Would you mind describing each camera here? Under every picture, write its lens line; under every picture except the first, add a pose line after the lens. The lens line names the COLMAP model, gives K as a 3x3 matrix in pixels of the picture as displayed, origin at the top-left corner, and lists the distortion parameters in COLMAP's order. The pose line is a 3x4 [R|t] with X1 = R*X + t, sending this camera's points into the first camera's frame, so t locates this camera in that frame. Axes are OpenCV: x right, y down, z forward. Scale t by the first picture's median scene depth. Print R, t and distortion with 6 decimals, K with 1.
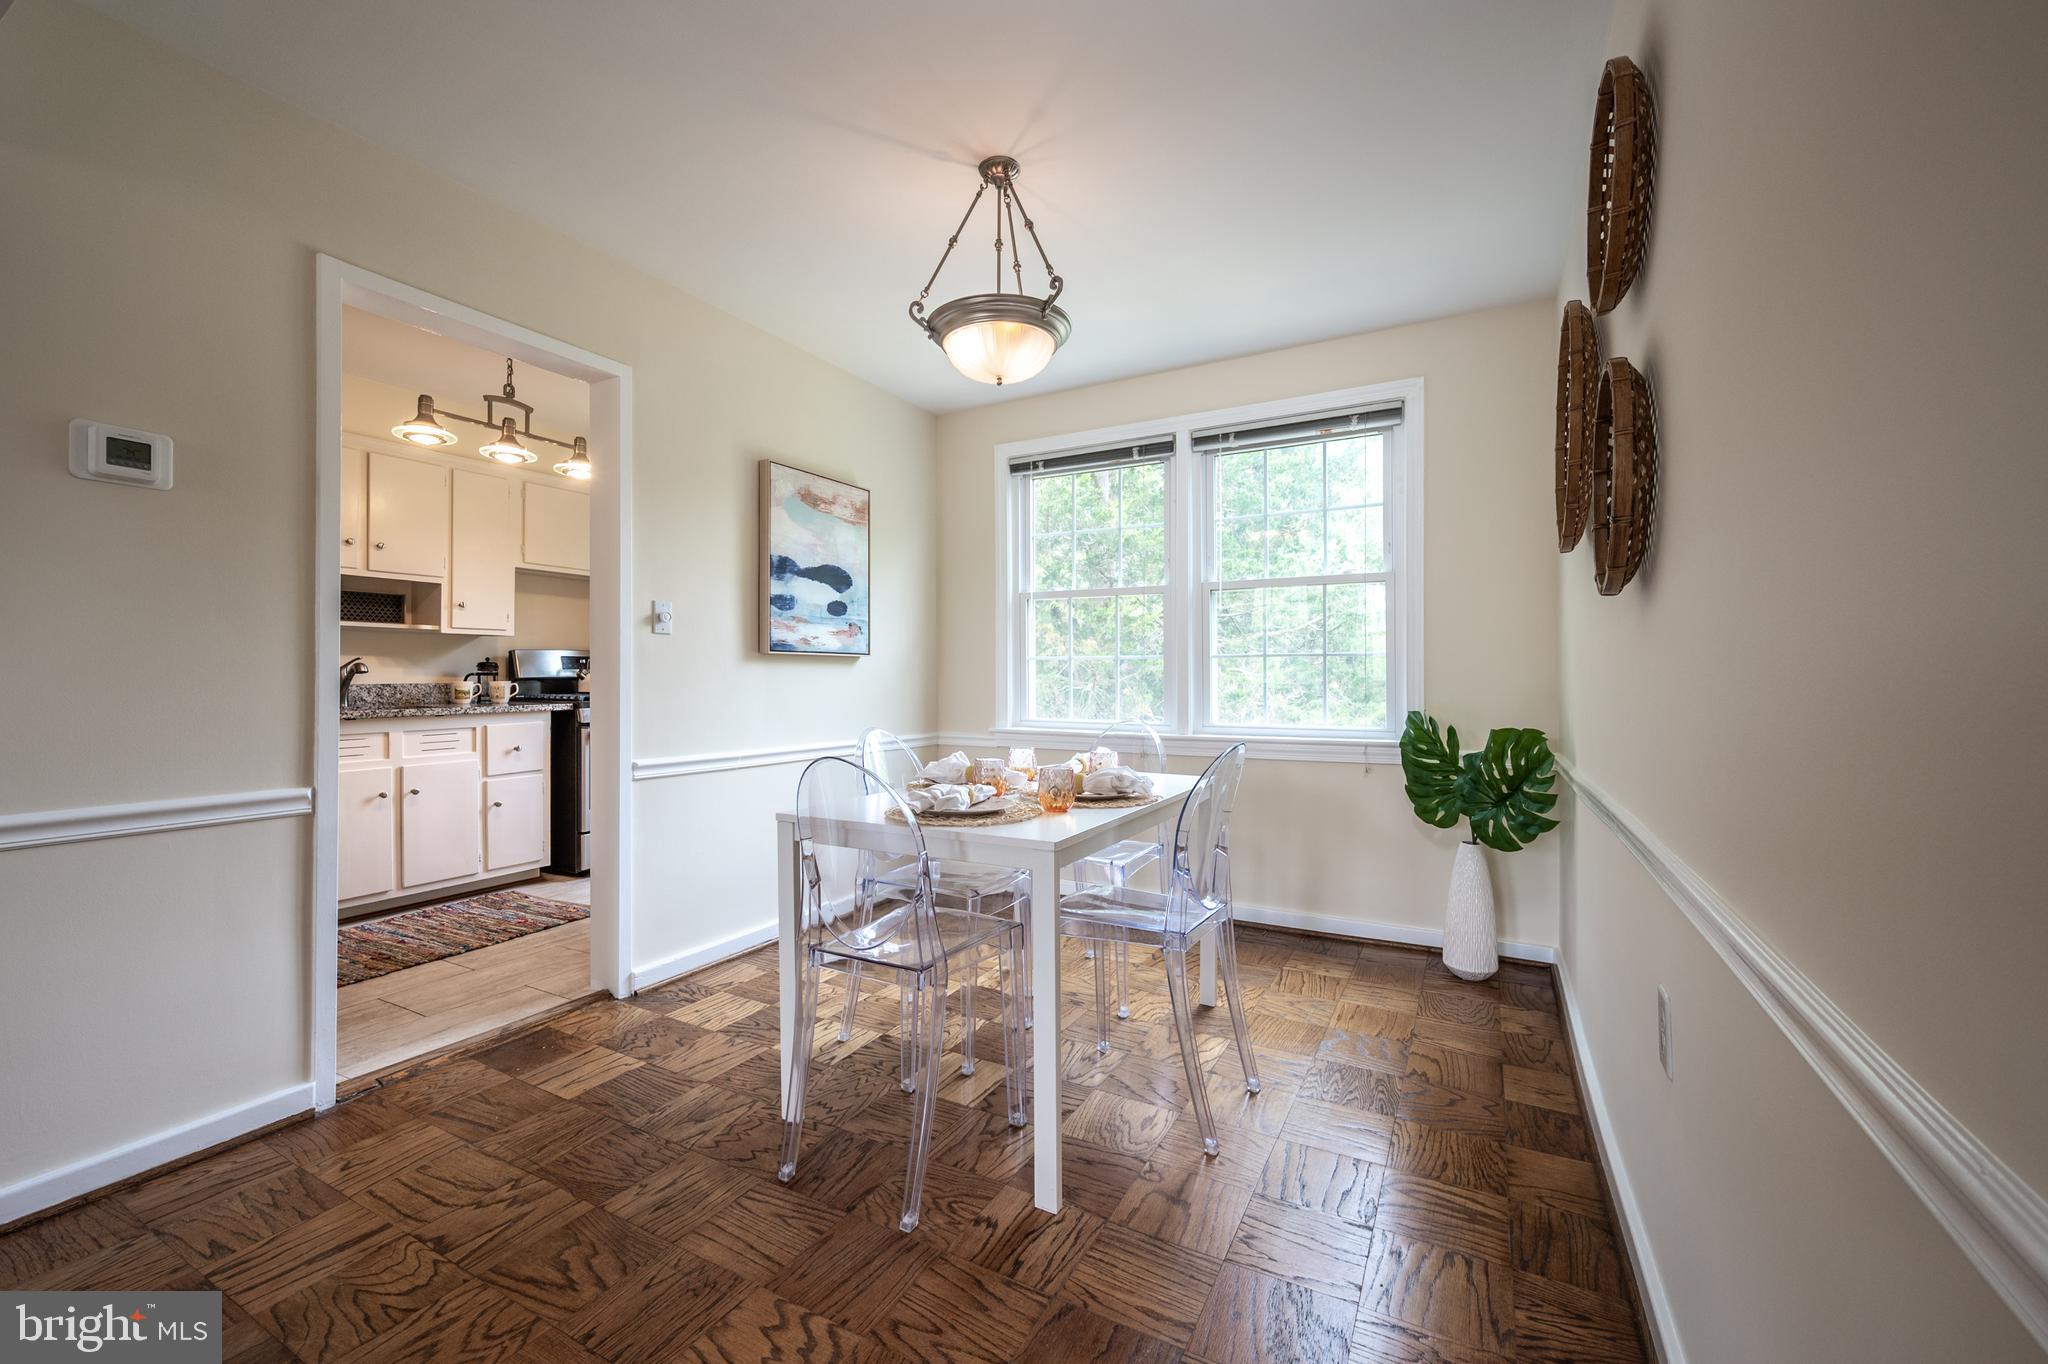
lens RADIAL K [[826.3, 0, 1024.0], [0, 826.3, 677.9], [0, 0, 1]] dist [0.002311, 0.000380]
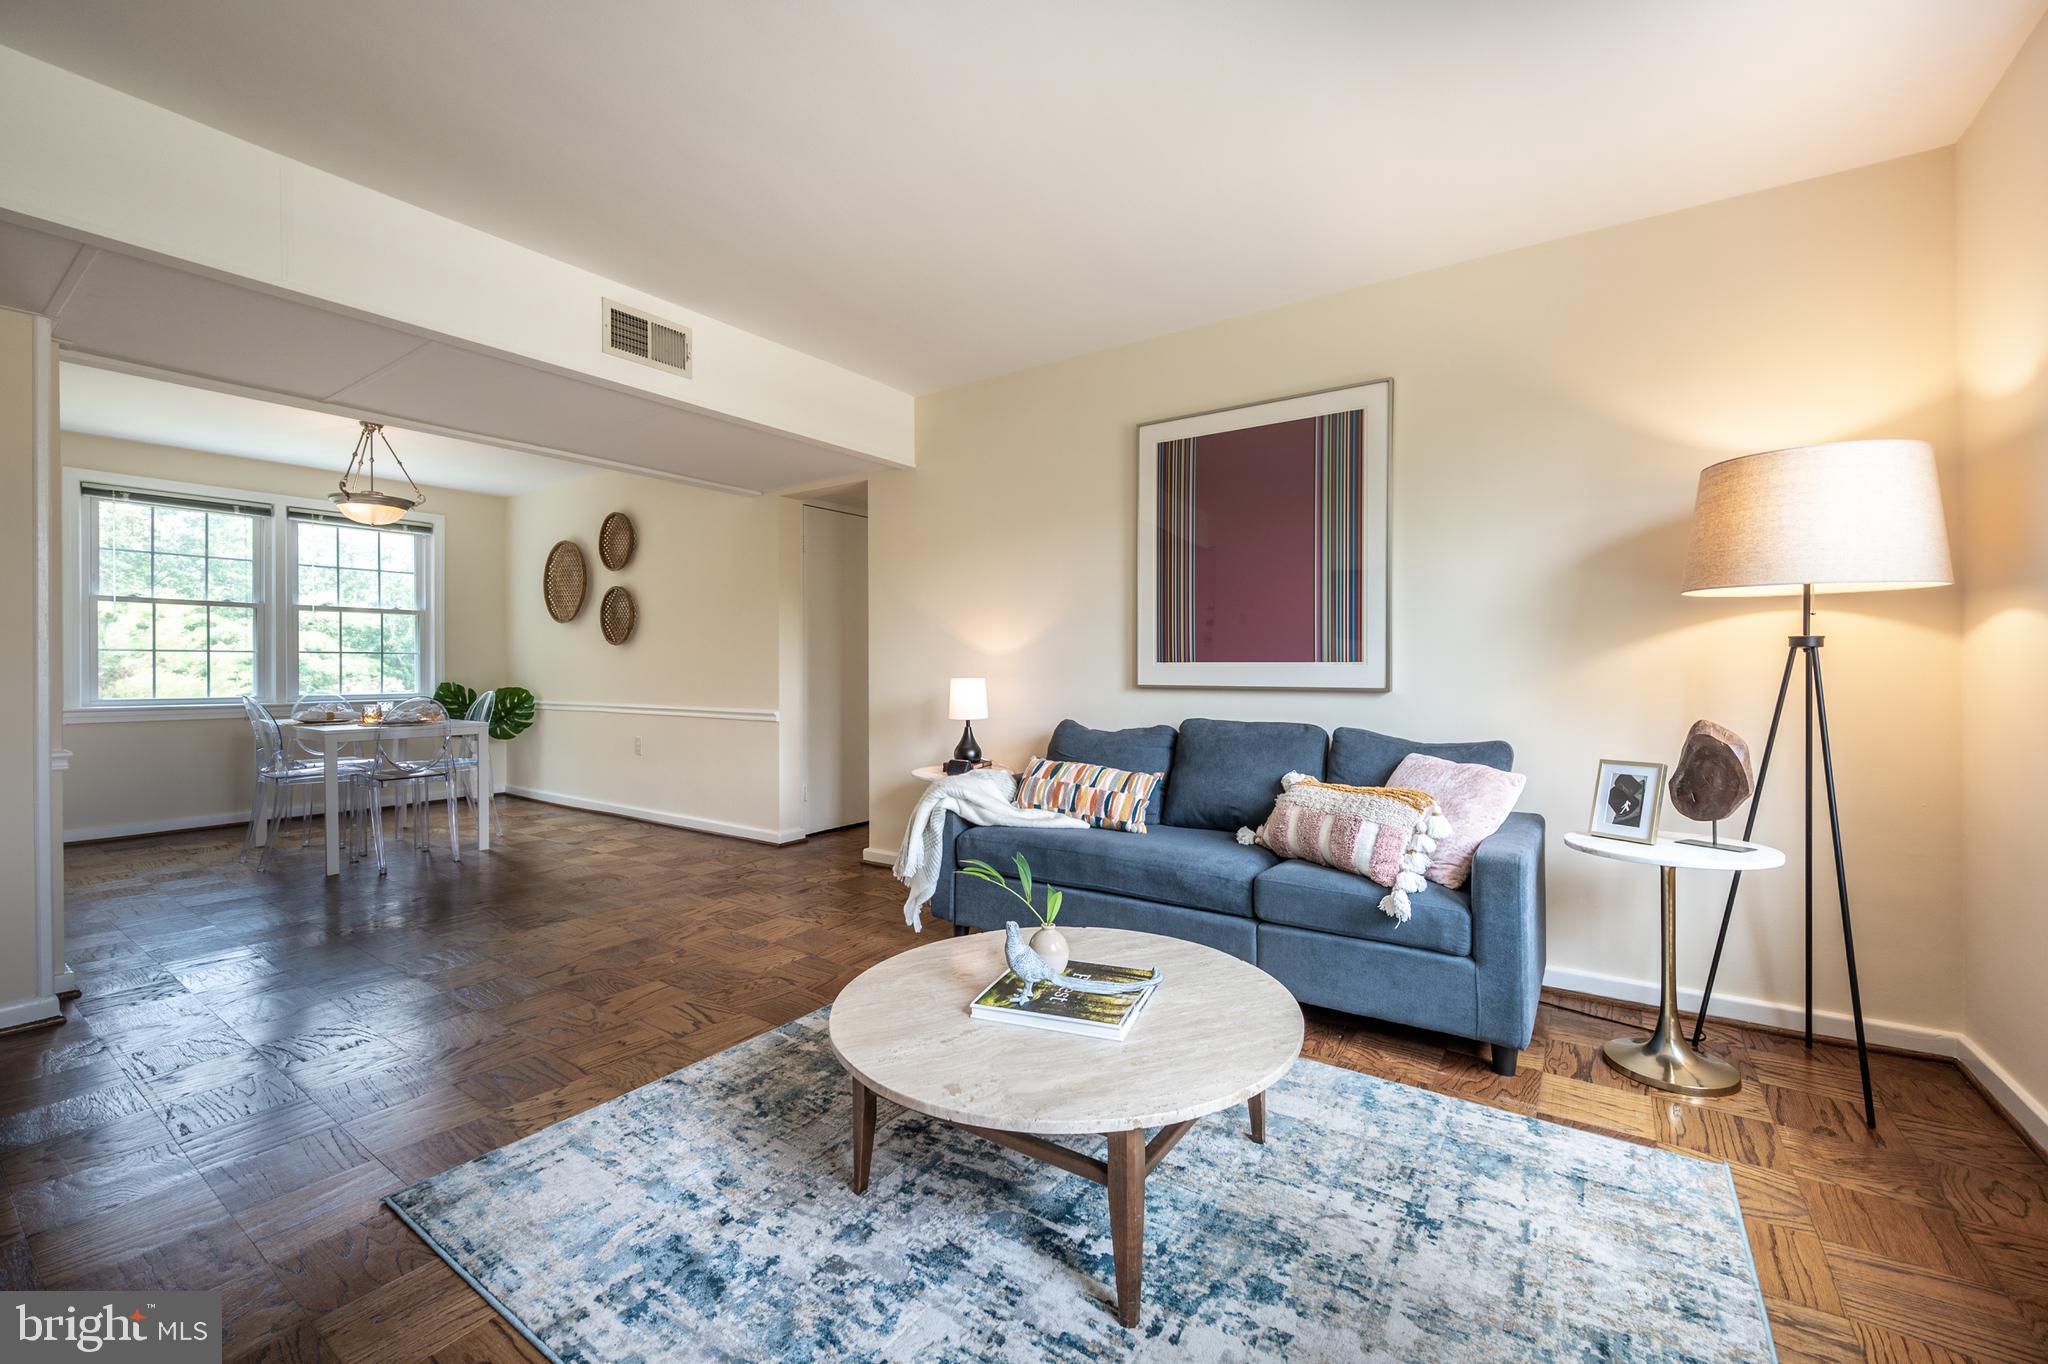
lens RADIAL K [[826.3, 0, 1024.0], [0, 826.3, 677.9], [0, 0, 1]] dist [0.002311, 0.000380]
pose [[0.106744, -0.011935, 0.994215, -1.293000], [-0.000819, 0.999927, 0.012092, 0.003253], [-0.994286, -0.002105, 0.106726, -0.579695]]
